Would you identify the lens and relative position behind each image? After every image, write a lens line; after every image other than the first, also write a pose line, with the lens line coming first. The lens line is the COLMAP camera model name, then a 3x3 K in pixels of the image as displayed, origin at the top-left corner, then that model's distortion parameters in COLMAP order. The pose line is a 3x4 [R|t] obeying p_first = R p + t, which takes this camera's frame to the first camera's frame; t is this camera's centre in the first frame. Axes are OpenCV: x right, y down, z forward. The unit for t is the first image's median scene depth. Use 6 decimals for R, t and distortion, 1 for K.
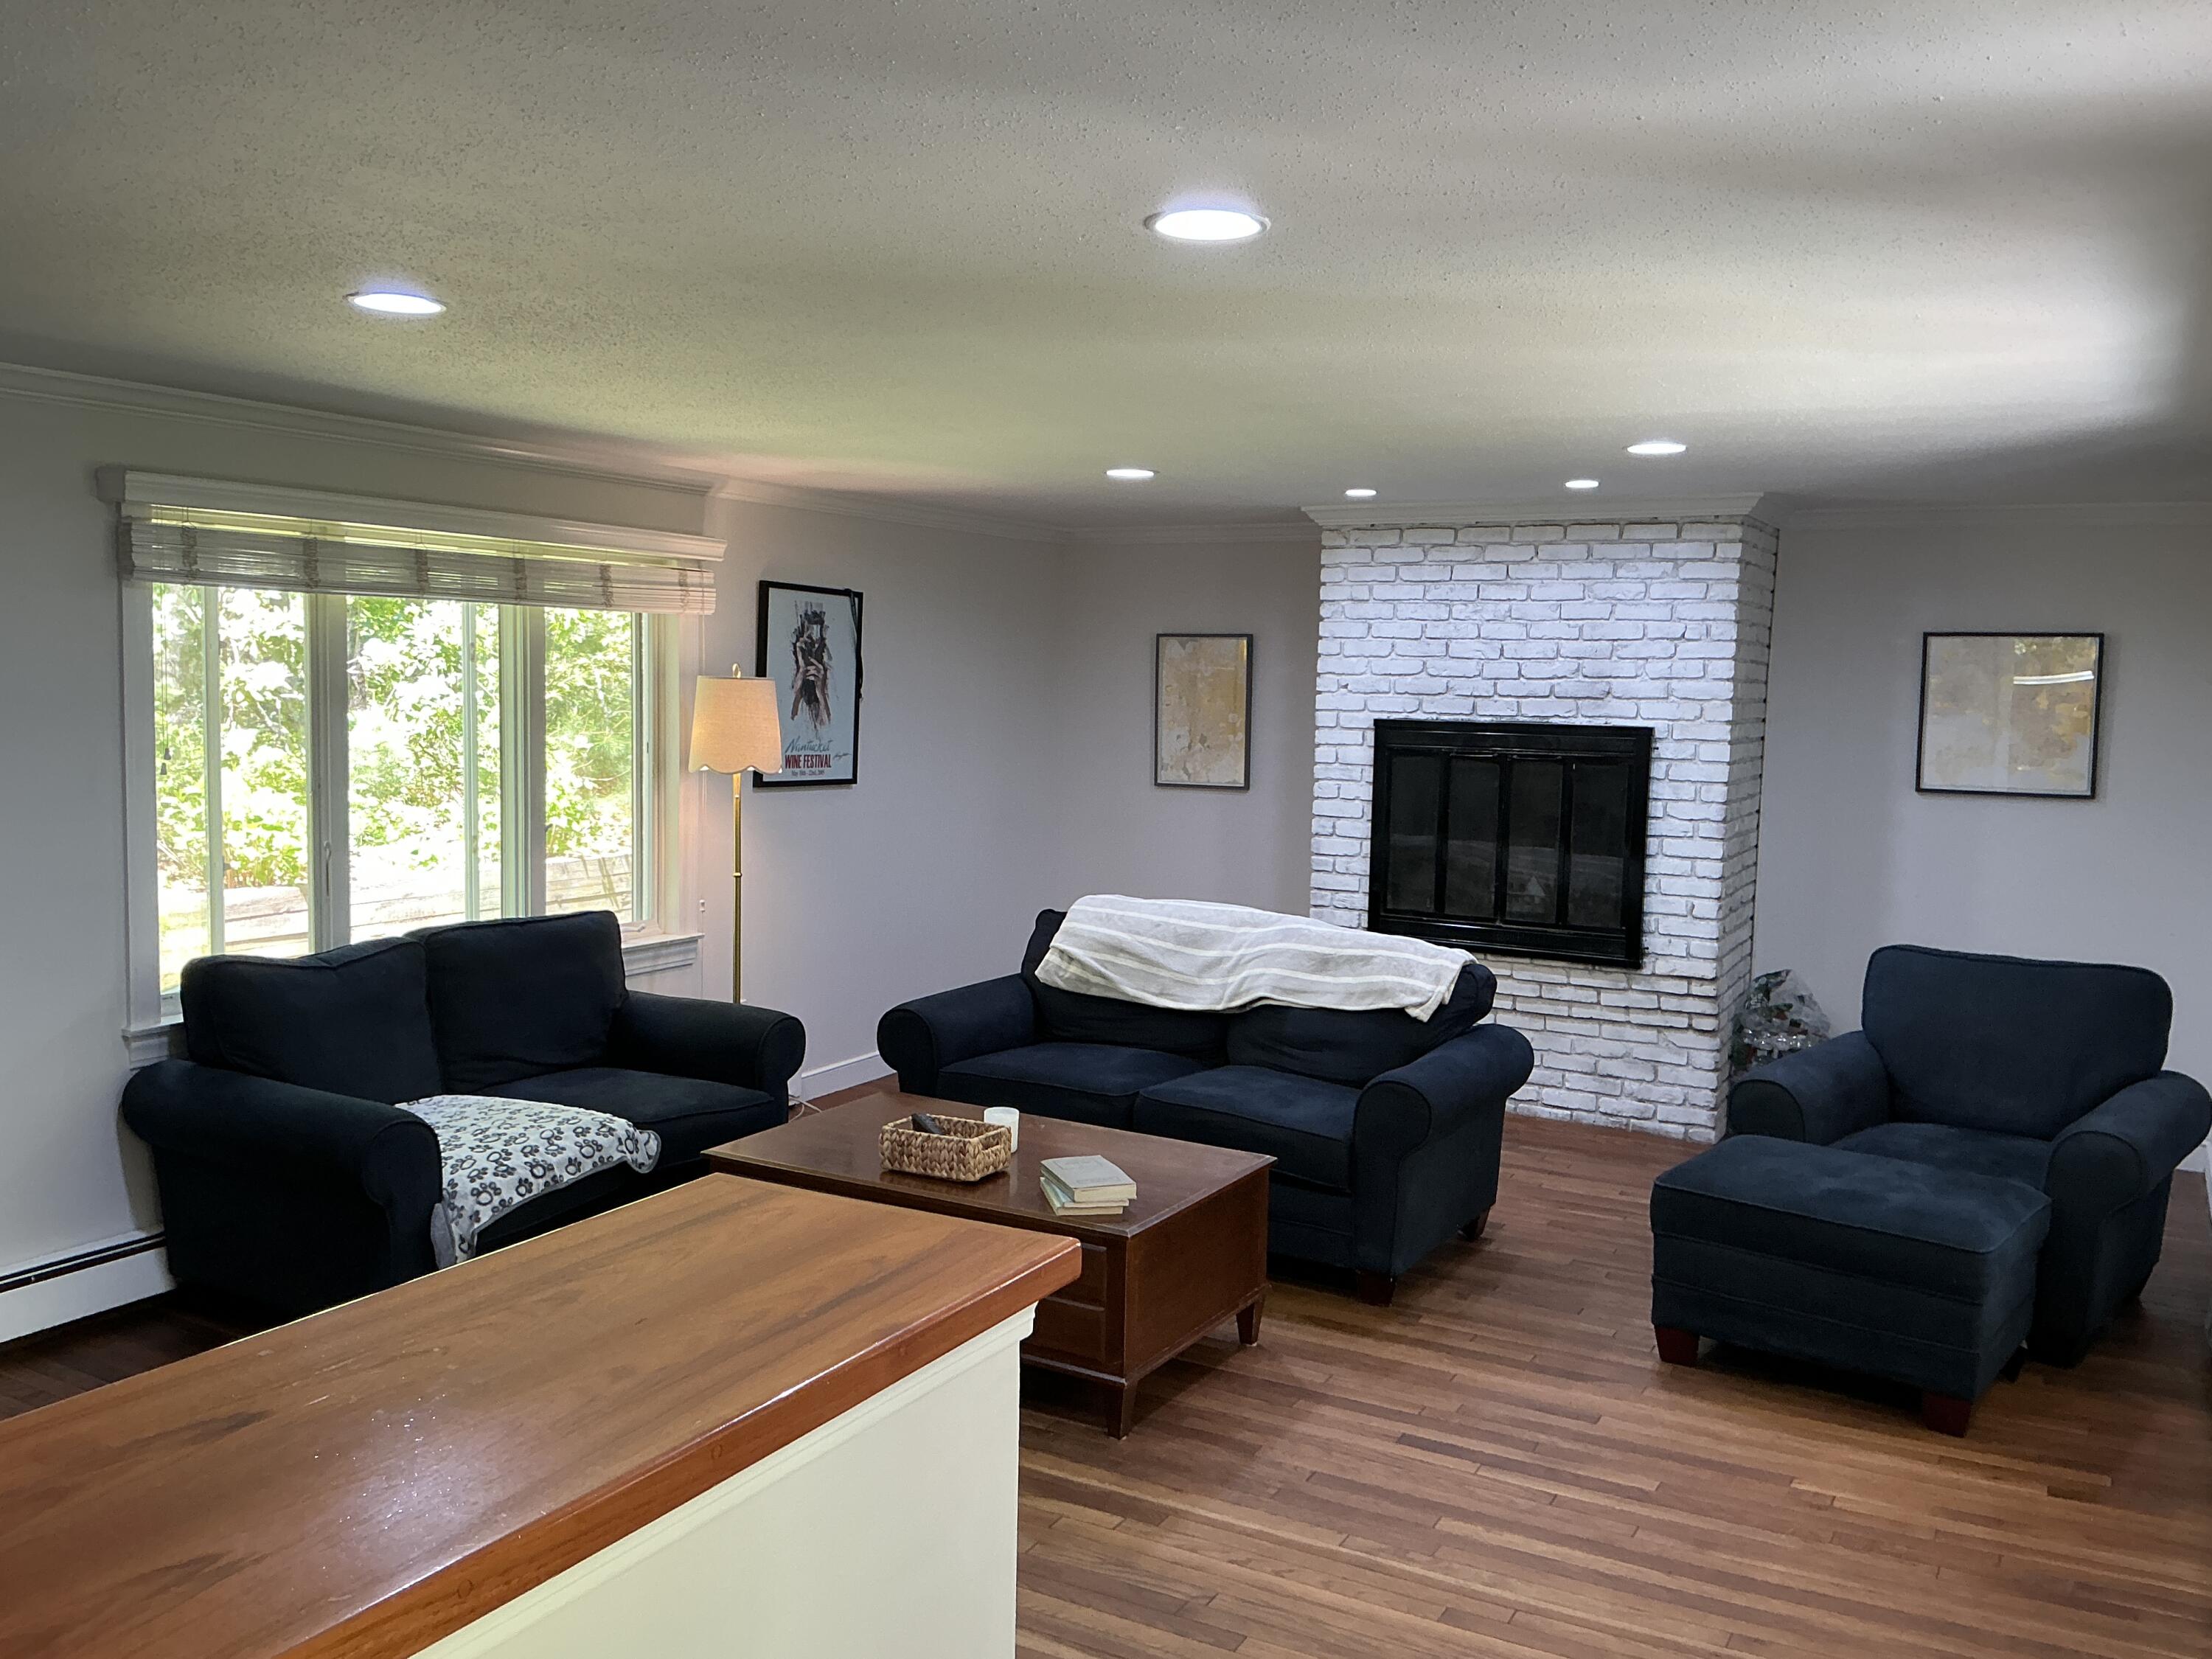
lens RADIAL K [[1855.8, 0, 1083.4], [0, 1855.8, 834.8], [0, 0, 1]] dist [0.121761, -0.244005]
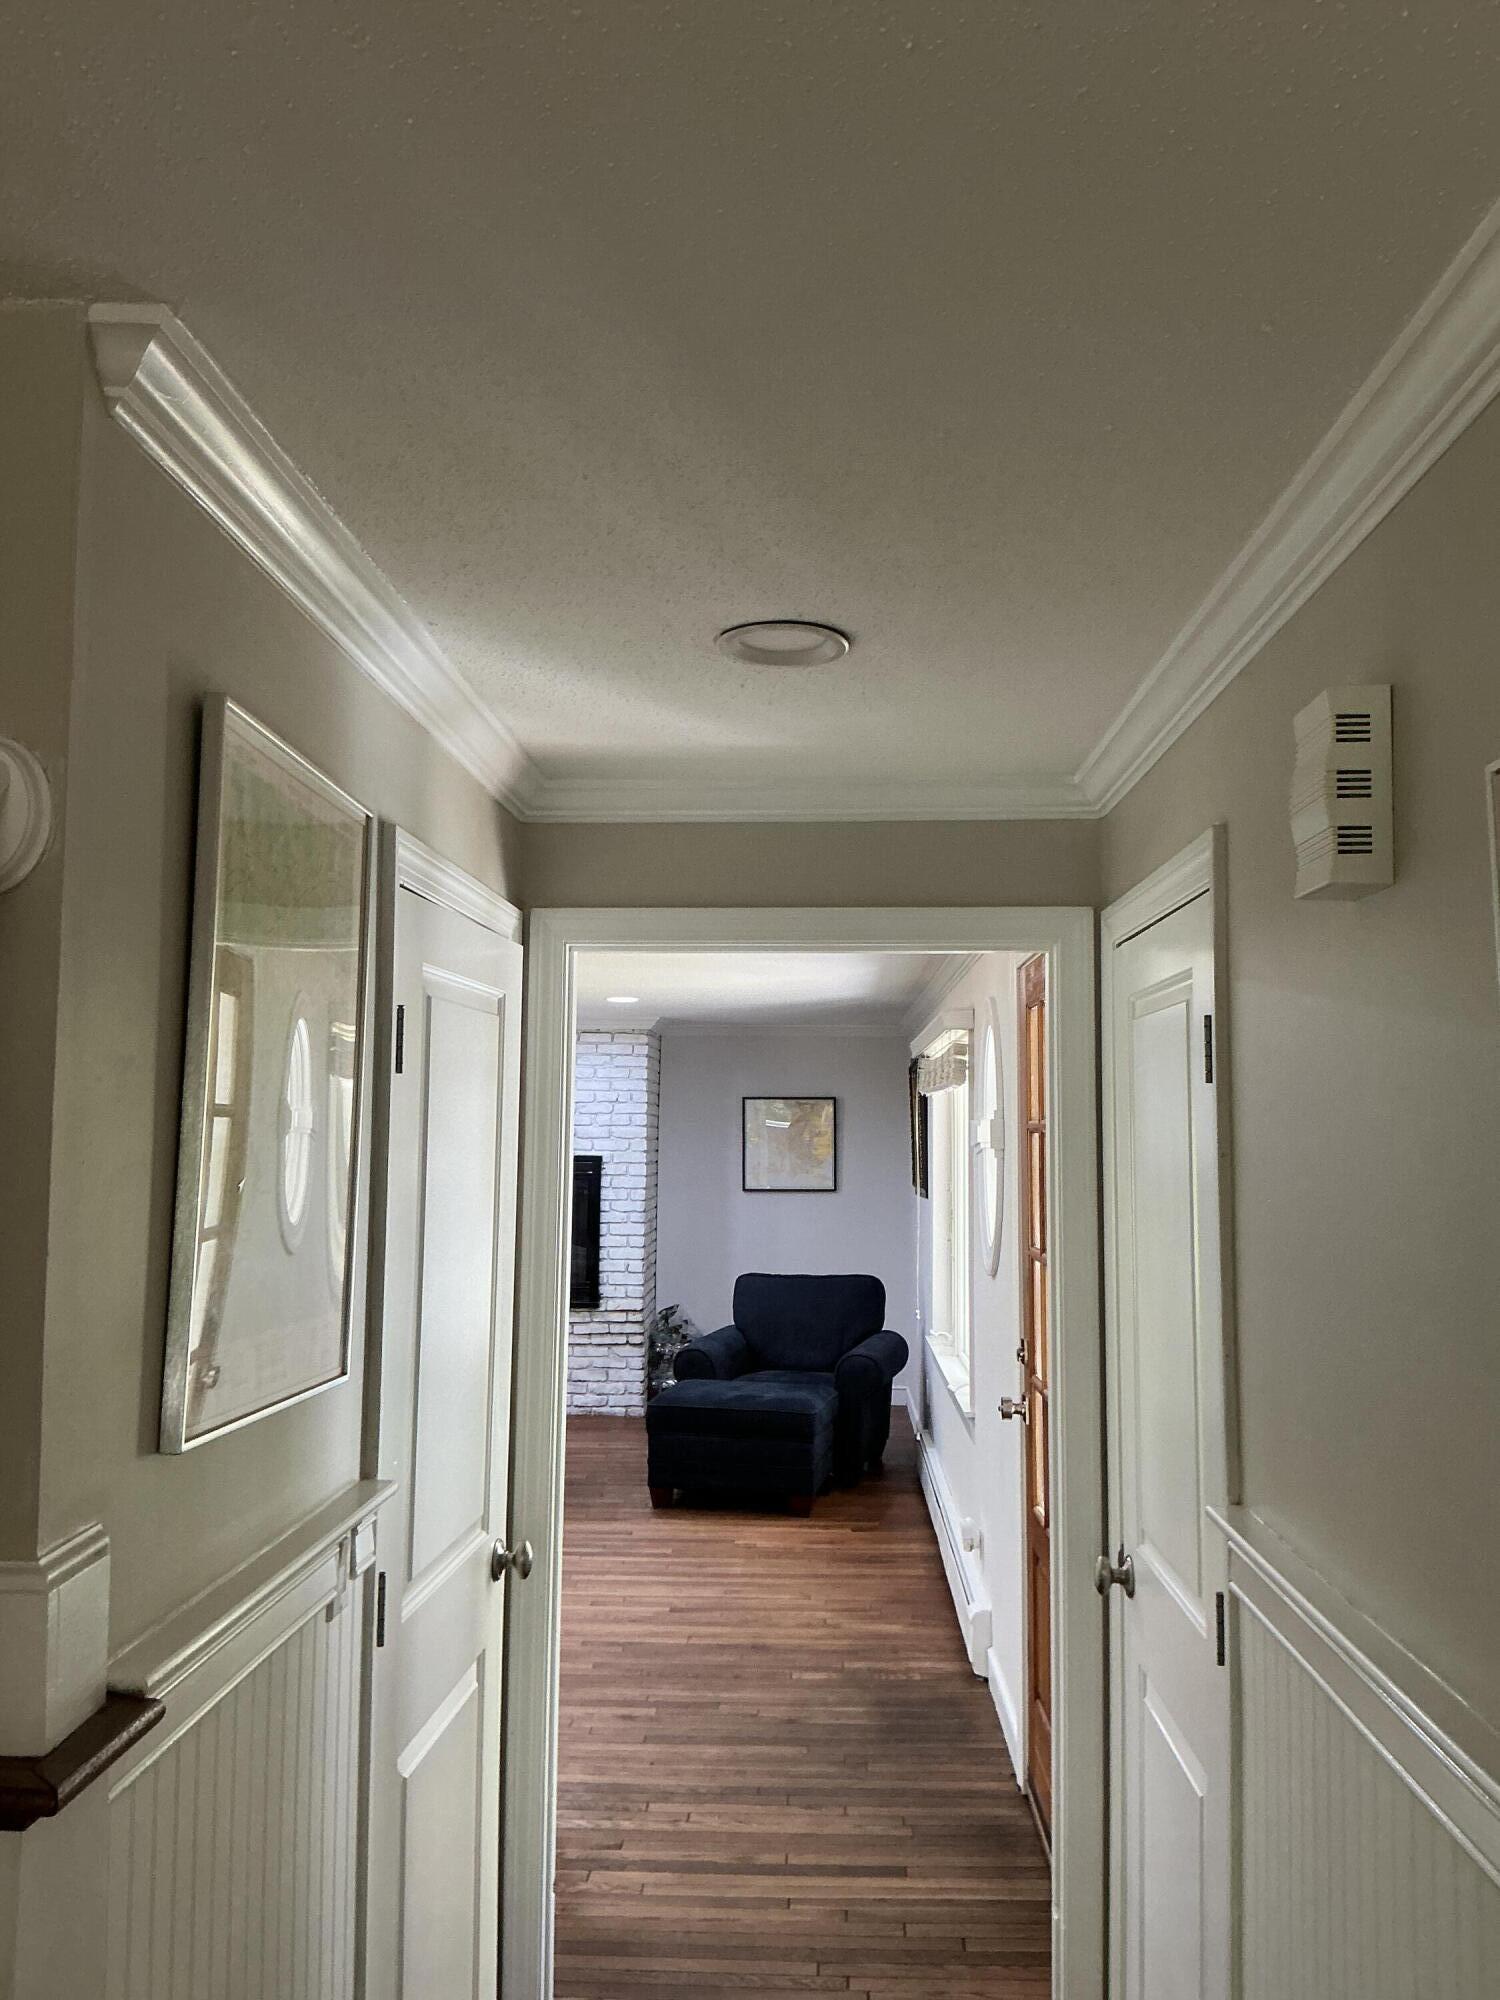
lens RADIAL K [[1677.9, 0, 756.4], [0, 1677.9, 990.7], [0, 0, 1]] dist [0.121761, -0.244005]
pose [[0.893960, 0.020975, 0.447655, -0.236077], [0.052585, 0.987094, -0.151262, 0.029797], [-0.445050, 0.158762, 0.881320, -0.379157]]
